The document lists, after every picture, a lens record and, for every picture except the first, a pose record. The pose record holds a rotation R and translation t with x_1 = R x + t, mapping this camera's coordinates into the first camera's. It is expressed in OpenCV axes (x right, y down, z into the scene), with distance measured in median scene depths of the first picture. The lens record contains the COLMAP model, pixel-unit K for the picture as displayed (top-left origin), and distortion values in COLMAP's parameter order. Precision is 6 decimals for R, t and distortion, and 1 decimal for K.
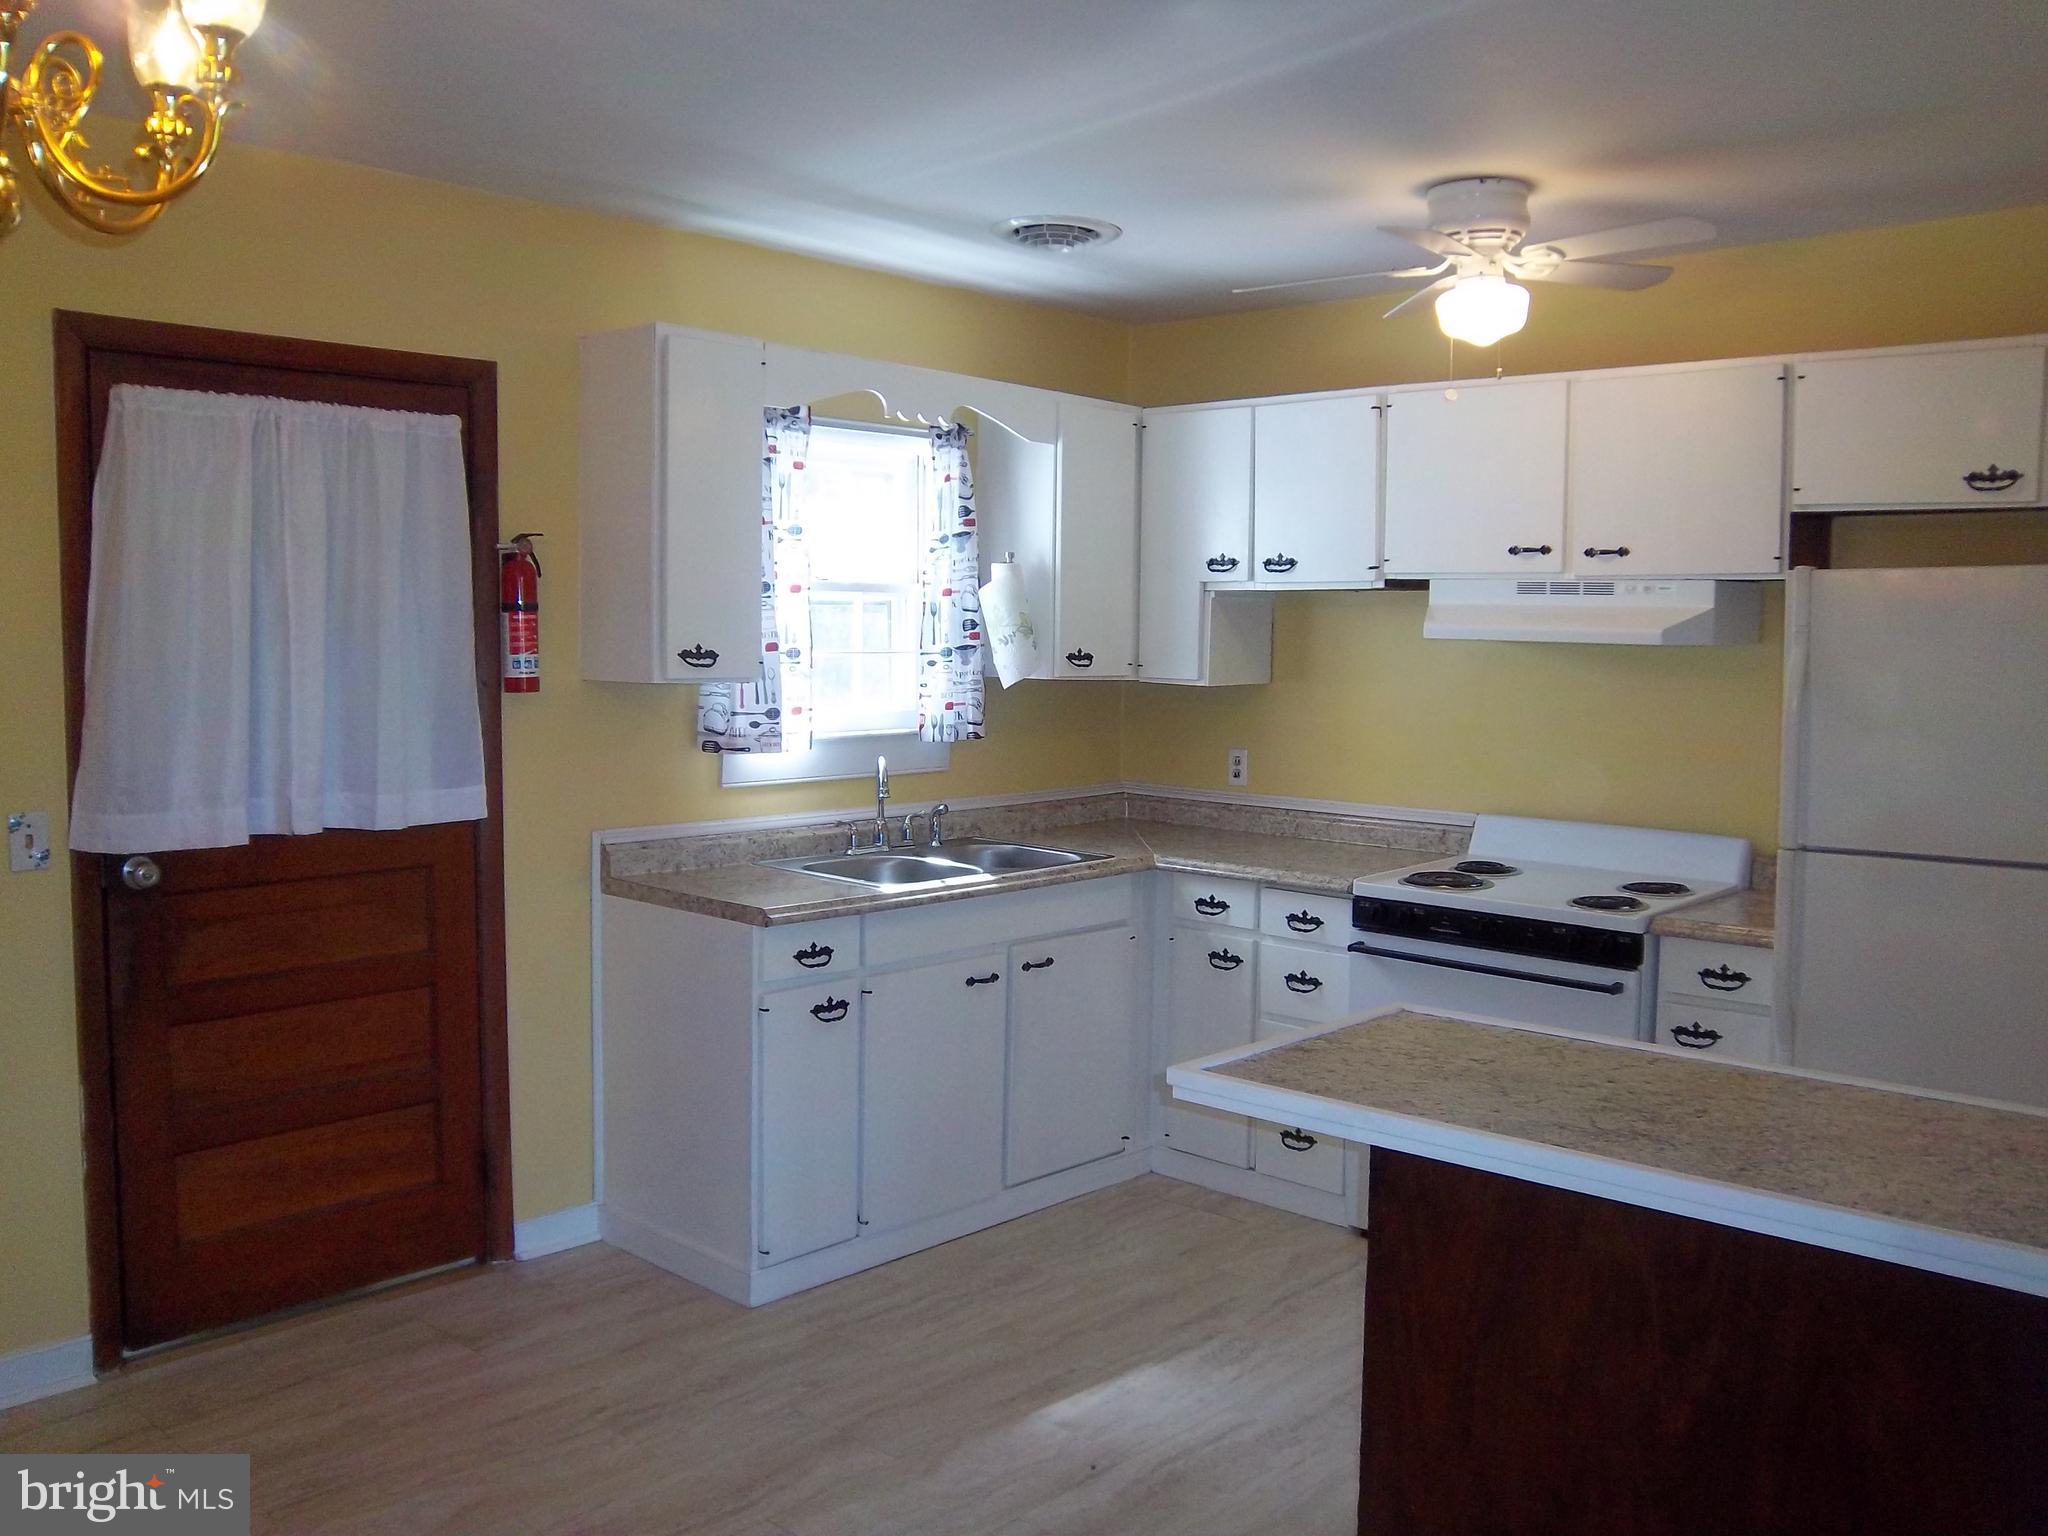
lens RADIAL K [[1748.3, 0, 1042.0], [0, 1748.3, 765.3], [0, 0, 1]] dist [-0.110906, 0.084193]
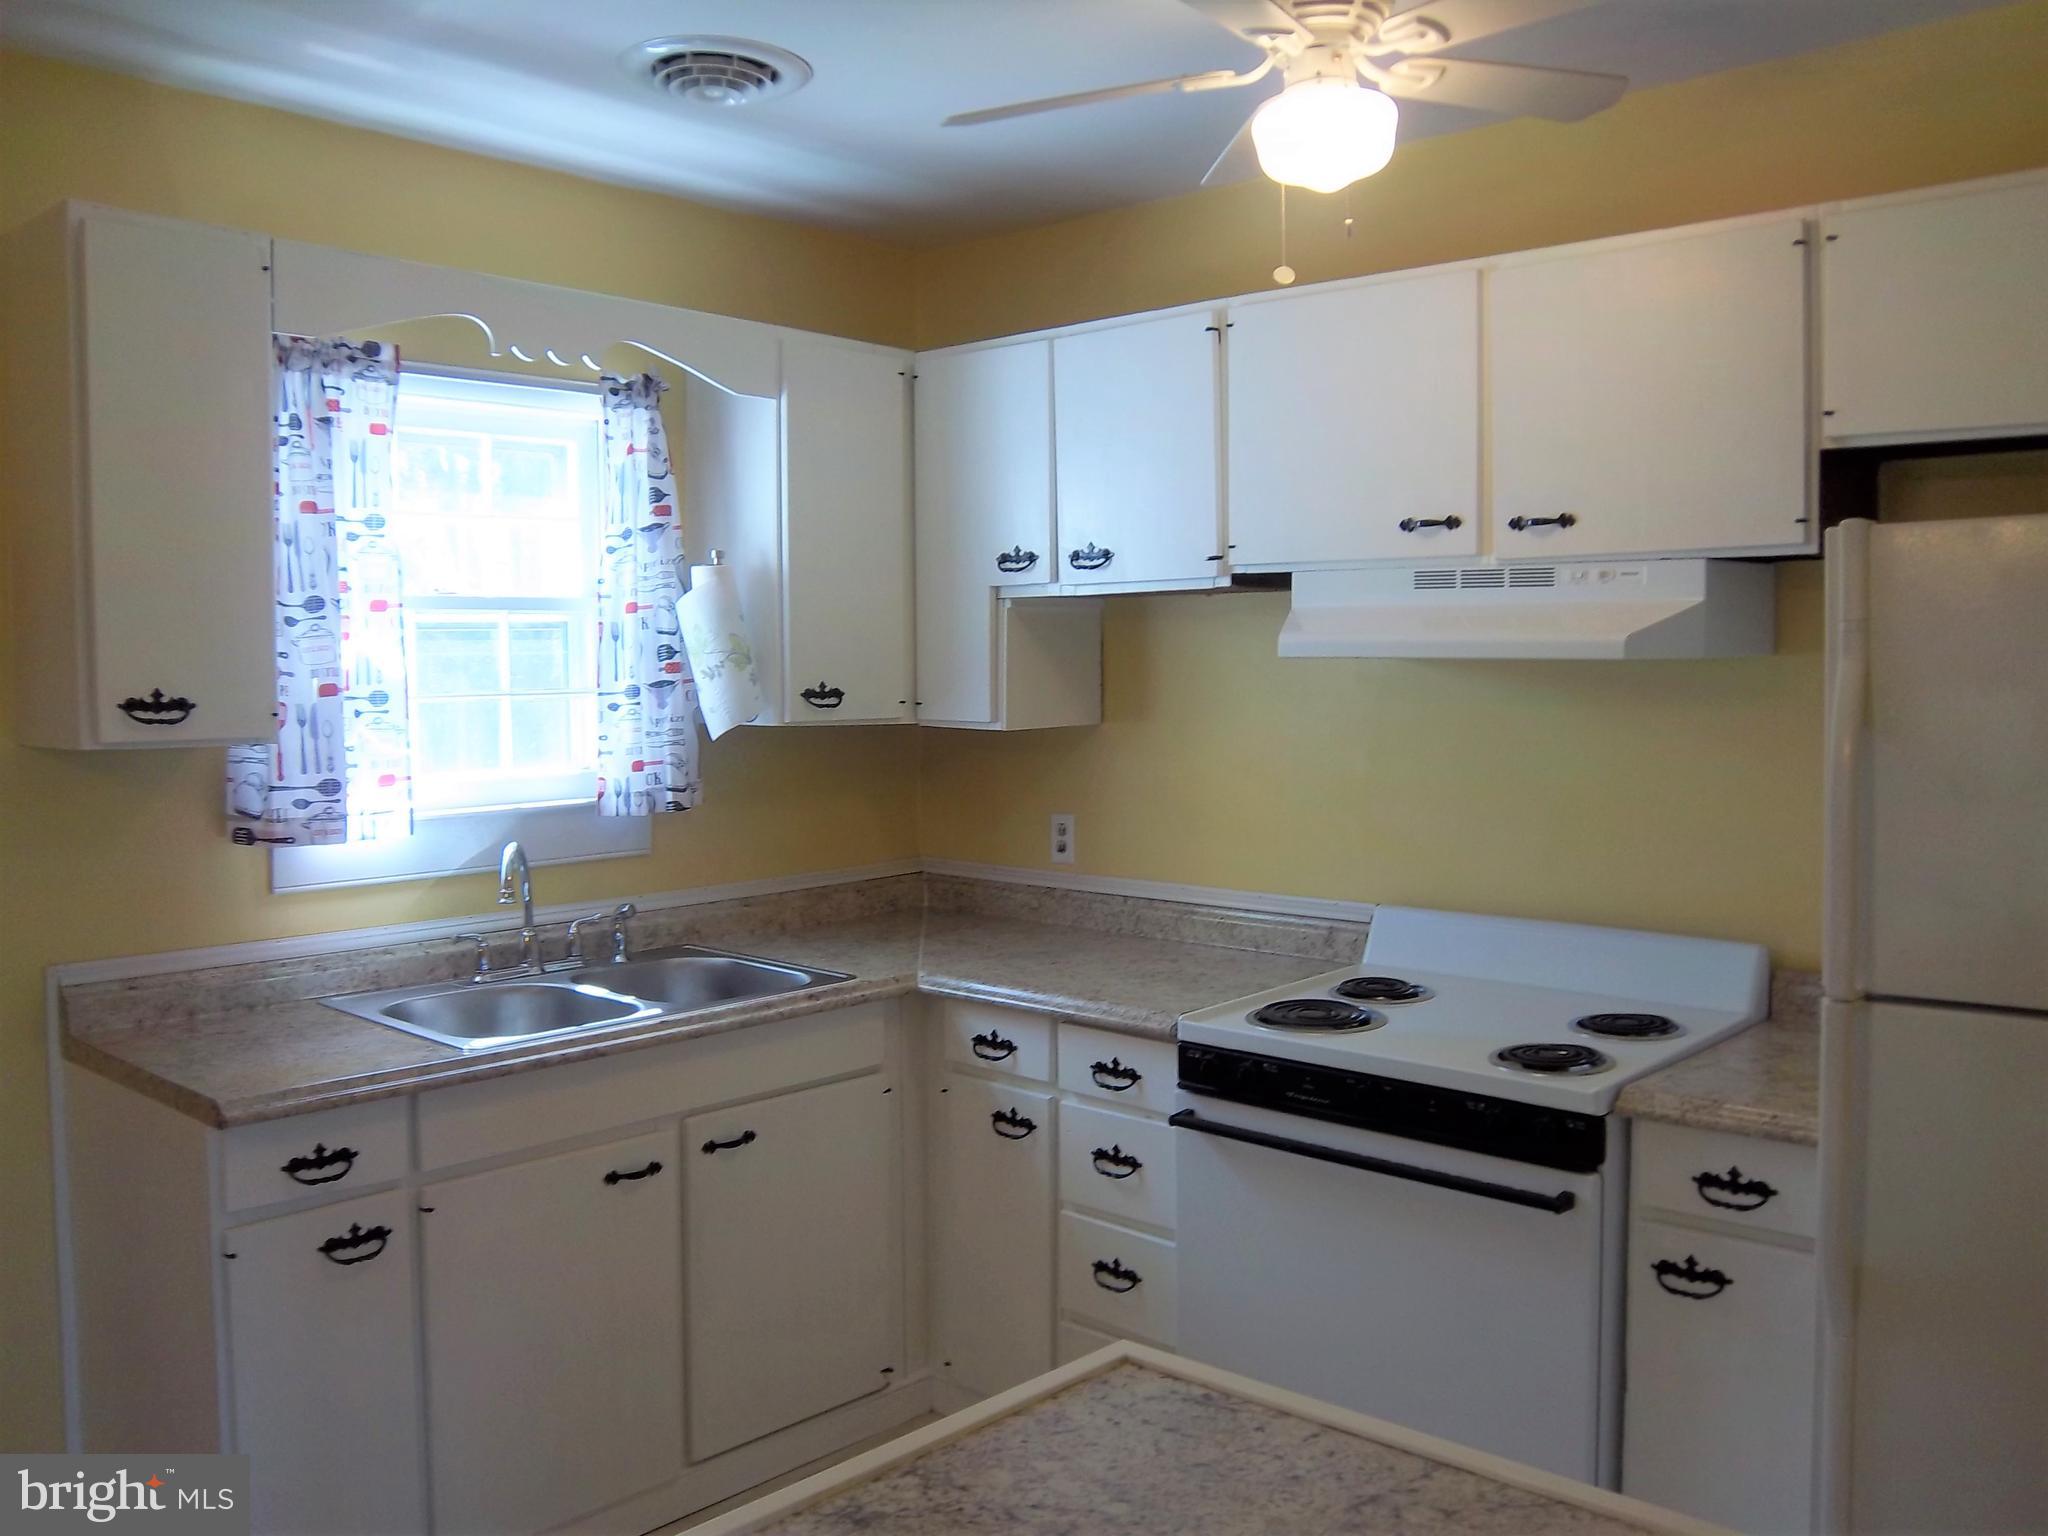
lens RADIAL K [[1748.3, 0, 1042.0], [0, 1748.3, 765.3], [0, 0, 1]] dist [-0.110906, 0.084193]
pose [[0.999801, -0.019614, 0.003663, 0.121293], [0.019676, 0.999652, -0.017565, -0.020215], [-0.003318, 0.017633, 0.999839, 0.312866]]
